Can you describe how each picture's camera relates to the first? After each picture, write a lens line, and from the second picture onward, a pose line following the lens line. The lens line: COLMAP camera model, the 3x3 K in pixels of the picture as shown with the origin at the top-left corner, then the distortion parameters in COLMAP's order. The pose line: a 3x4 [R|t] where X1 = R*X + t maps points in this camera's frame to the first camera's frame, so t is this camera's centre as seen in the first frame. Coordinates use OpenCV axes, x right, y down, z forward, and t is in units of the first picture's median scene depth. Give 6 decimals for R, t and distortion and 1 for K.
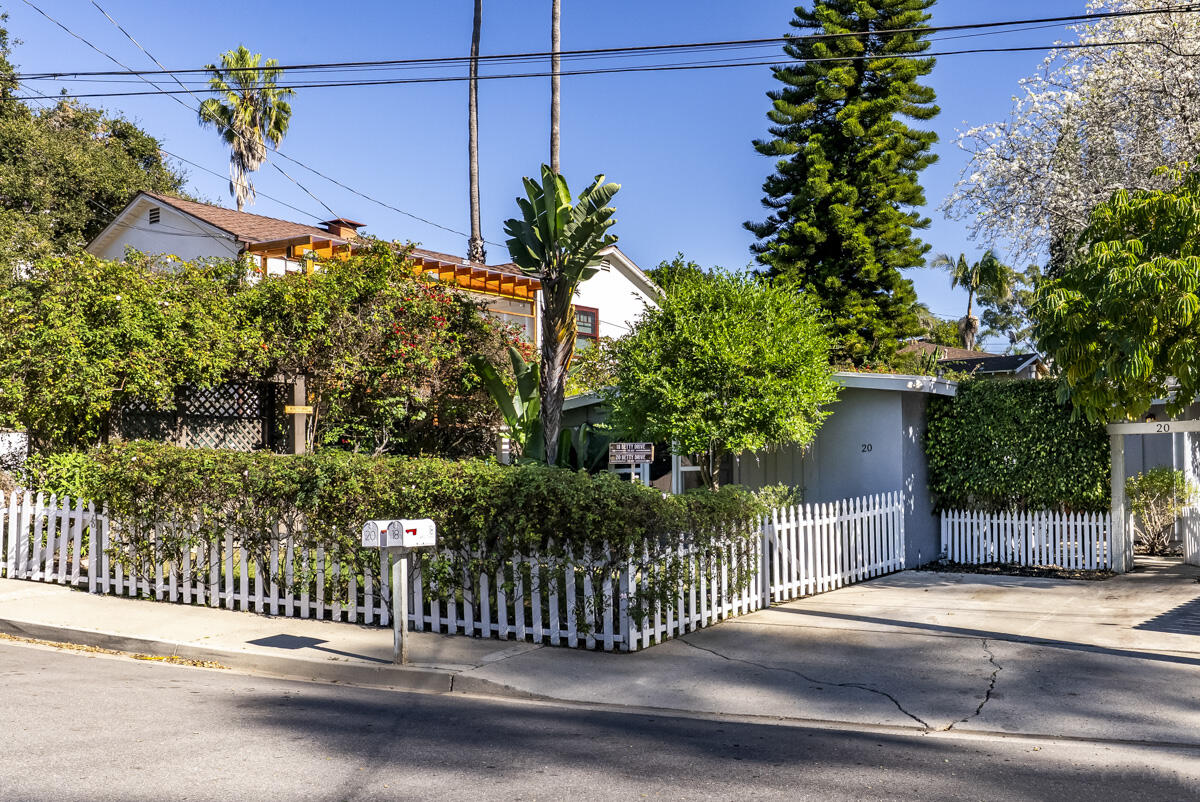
lens RADIAL K [[1167.9, 0, 771.1], [0, 1167.9, 397.7], [0, 0, 1]] dist [0.010352, -0.007605]
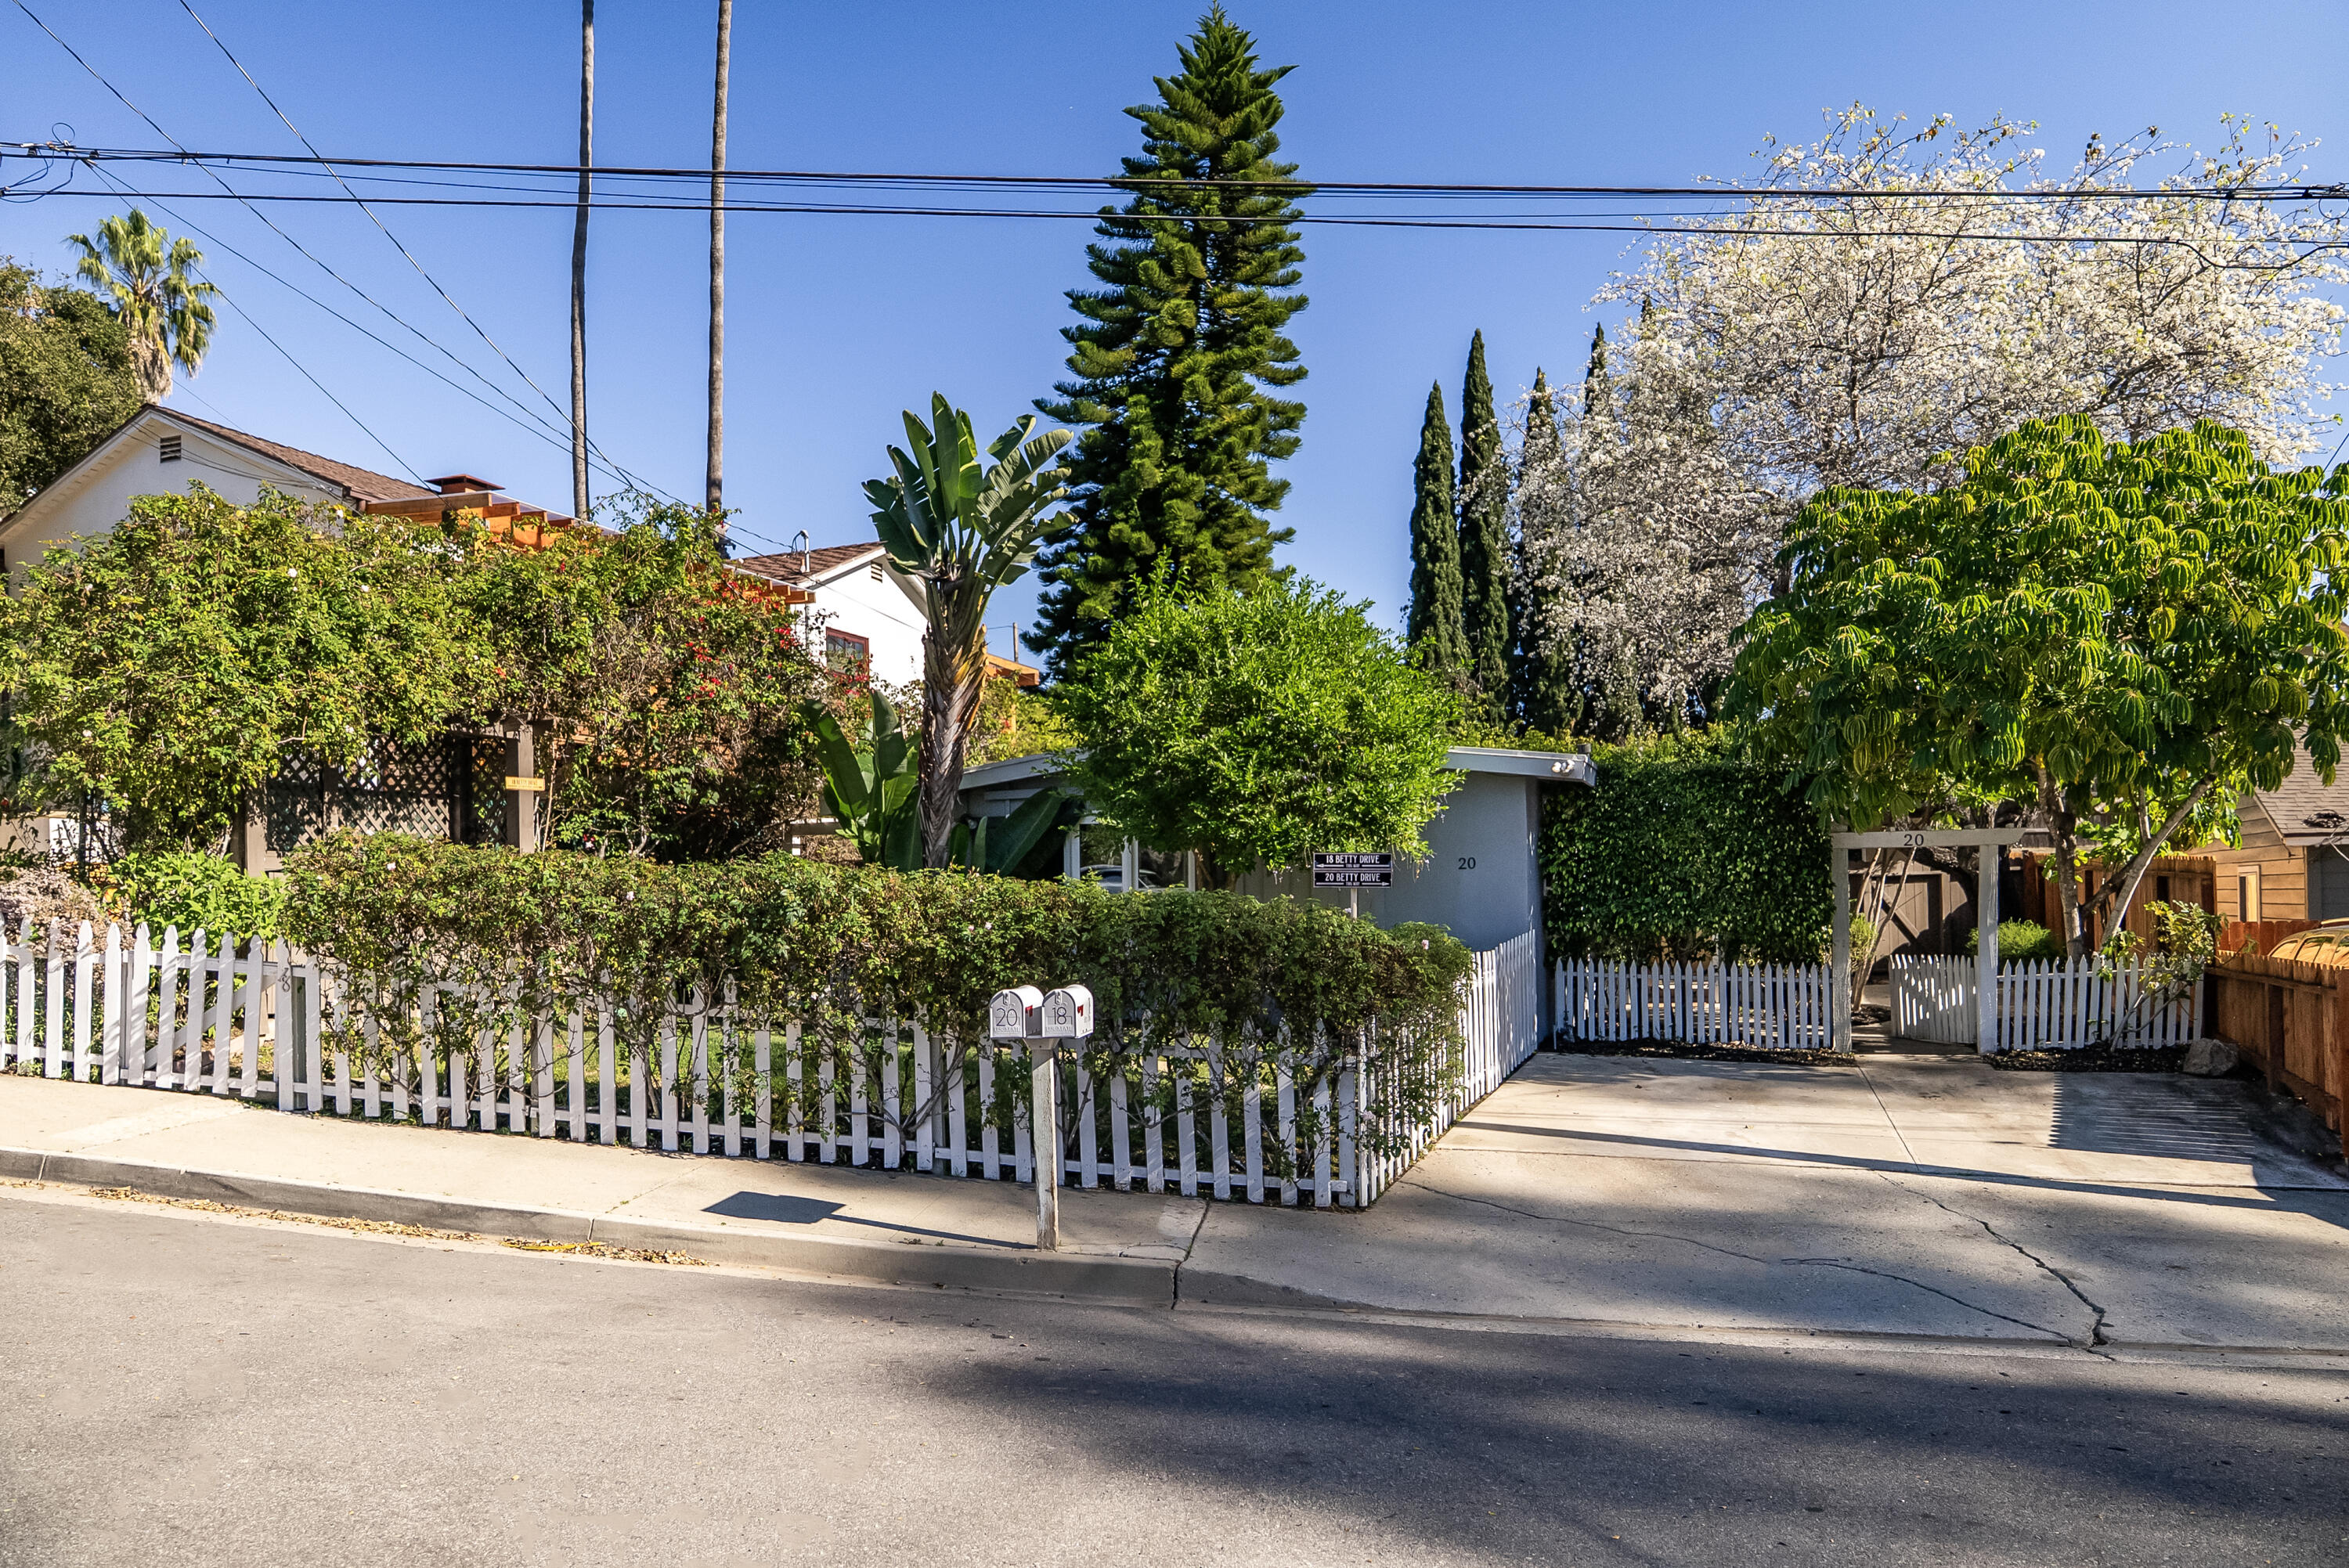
lens RADIAL K [[1629.6, 0, 1172.0], [0, 1629.6, 808.3], [0, 0, 1]] dist [-0.018145, 0.004938]
pose [[0.982883, 0.020685, 0.183067, -0.255523], [-0.023108, 0.999671, 0.011112, 0.006710], [-0.182777, -0.015152, 0.983038, 0.152004]]
